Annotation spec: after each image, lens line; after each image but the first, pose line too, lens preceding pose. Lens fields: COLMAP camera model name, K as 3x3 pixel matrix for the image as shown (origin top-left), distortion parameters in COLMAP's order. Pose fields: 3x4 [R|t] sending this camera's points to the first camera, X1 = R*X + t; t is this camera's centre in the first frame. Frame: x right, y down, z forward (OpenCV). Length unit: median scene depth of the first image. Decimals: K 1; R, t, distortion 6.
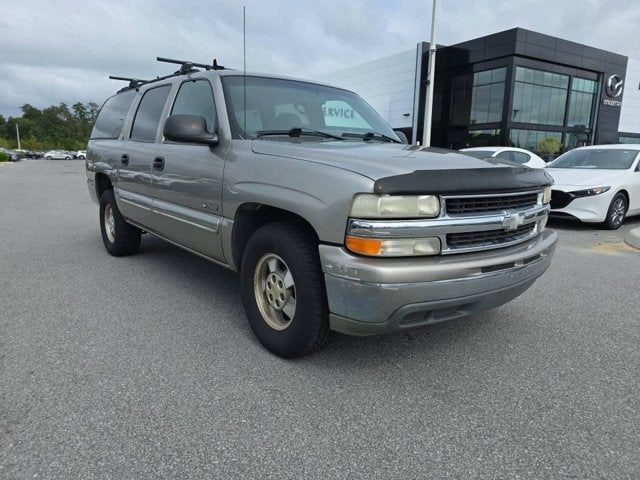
lens RADIAL K [[435.7, 0, 318.8], [0, 435.7, 236.8], [0, 0, 1]] dist [0.062784, -0.061415]
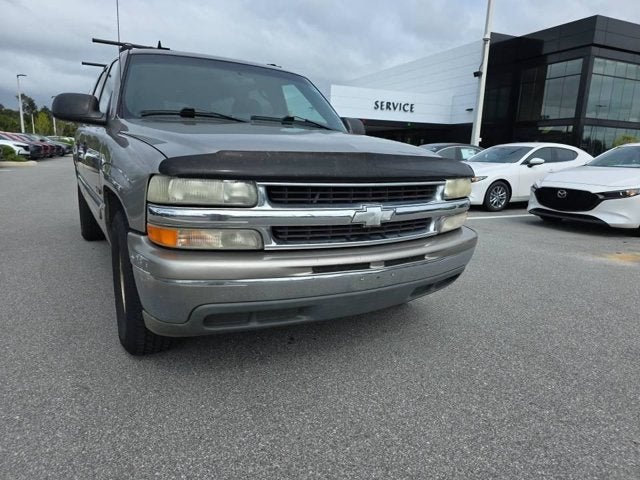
lens RADIAL K [[435.7, 0, 323.0], [0, 435.7, 242.7], [0, 0, 1]] dist [0.062784, -0.061415]
pose [[0.989201, 0.046229, -0.139082, 0.381260], [-0.043344, 0.998779, 0.023703, 0.000835], [0.140008, -0.017419, 0.989997, 0.115944]]
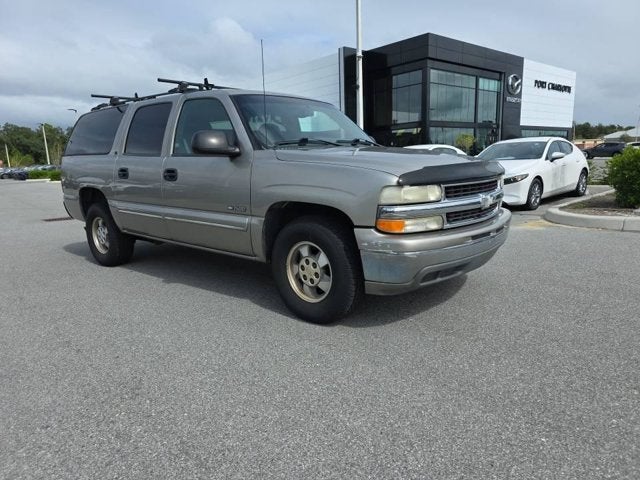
lens RADIAL K [[435.7, 0, 318.8], [0, 435.7, 240.9], [0, 0, 1]] dist [0.062784, -0.061415]
pose [[0.984534, -0.080457, 0.155625, -0.225091], [0.080159, 0.996748, 0.008205, 0.026199], [-0.155779, 0.004397, 0.987782, -0.191315]]
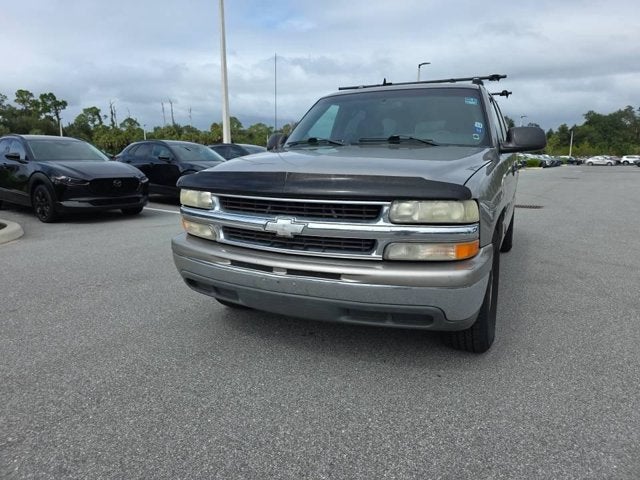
lens RADIAL K [[435.7, 0, 310.7], [0, 435.7, 227.1], [0, 0, 1]] dist [0.062784, -0.061415]
pose [[0.410769, 0.128743, -0.902604, 1.088225], [-0.159287, 0.984888, 0.067990, -0.090059], [0.897717, 0.115845, 0.425069, 0.527315]]
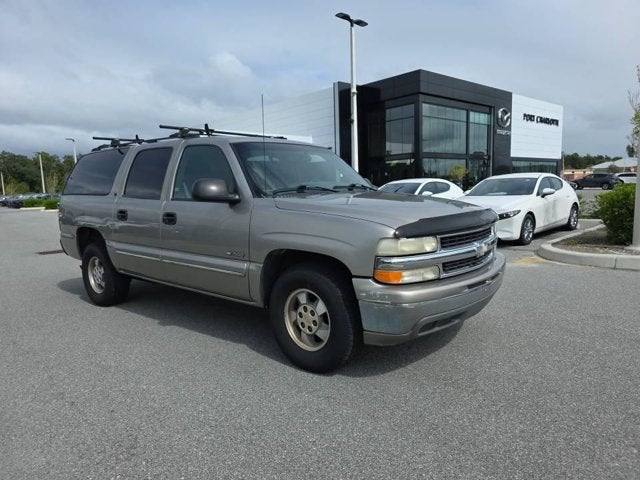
lens RADIAL K [[435.7, 0, 320.4], [0, 435.7, 237.6], [0, 0, 1]] dist [0.062784, -0.061415]
pose [[0.982119, -0.068113, 0.175506, -0.230903], [0.079654, 0.995041, -0.059568, -0.025166], [-0.170578, 0.072483, 0.982675, -0.204968]]
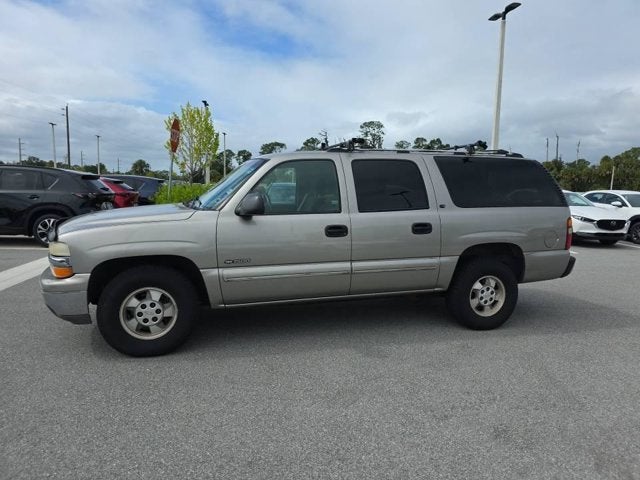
lens RADIAL K [[435.7, 0, 320.7], [0, 435.7, 218.4], [0, 0, 1]] dist [0.062784, -0.061415]
pose [[-0.392287, 0.040260, -0.918961, 1.378417], [-0.190338, 0.973867, 0.123917, -0.478755], [0.899935, 0.223524, -0.374372, 2.145477]]
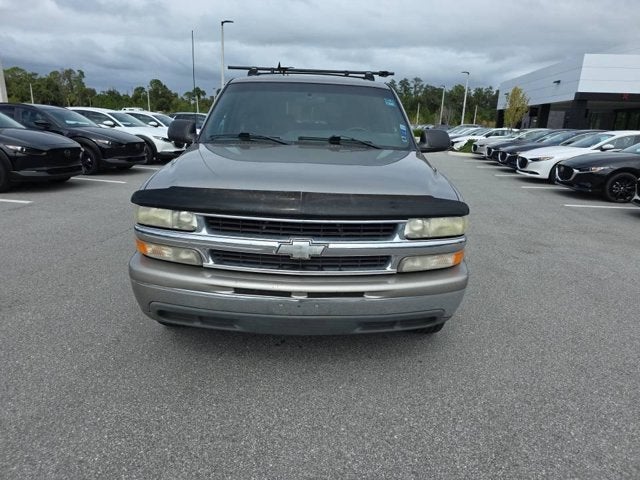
lens RADIAL K [[435.7, 0, 316.9], [0, 435.7, 242.0], [0, 0, 1]] dist [0.062784, -0.061415]
pose [[0.773087, 0.177293, -0.609018, 0.837804], [-0.133630, 0.984117, 0.116858, -0.133148], [0.620064, -0.008958, 0.784500, 0.246568]]
